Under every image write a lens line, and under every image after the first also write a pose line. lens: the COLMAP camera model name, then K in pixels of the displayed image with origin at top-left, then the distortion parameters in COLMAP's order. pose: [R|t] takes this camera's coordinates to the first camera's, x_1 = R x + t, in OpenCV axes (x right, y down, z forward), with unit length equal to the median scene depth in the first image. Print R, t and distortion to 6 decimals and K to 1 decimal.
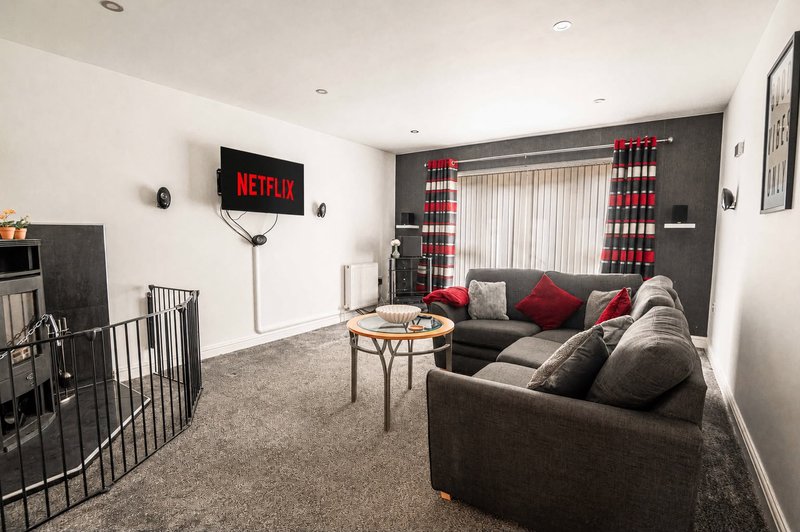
lens RADIAL K [[377.3, 0, 399.6], [0, 377.3, 267.1], [0, 0, 1]] dist [-0.002751, -0.000241]
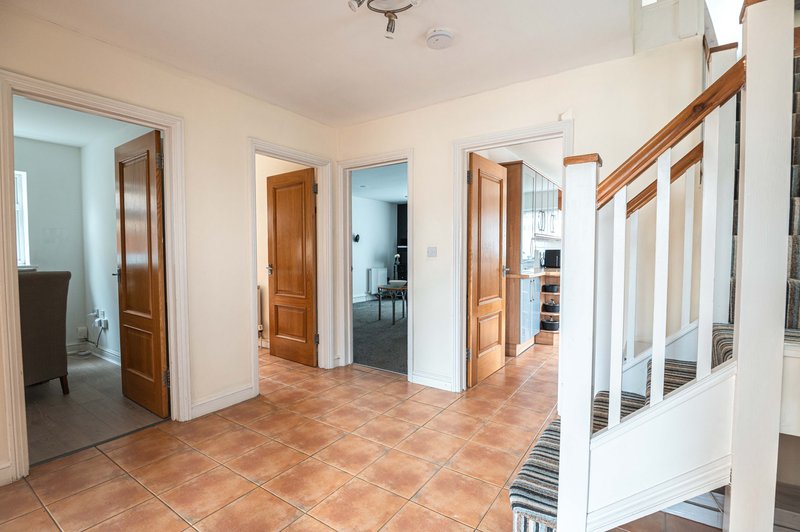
lens RADIAL K [[377.3, 0, 399.3], [0, 377.3, 268.1], [0, 0, 1]] dist [-0.002751, -0.000241]
pose [[0.999962, -0.004039, -0.007688, 0.012347], [0.003647, 0.998727, -0.050318, 0.082817], [0.007881, 0.050288, 0.998704, -0.770879]]
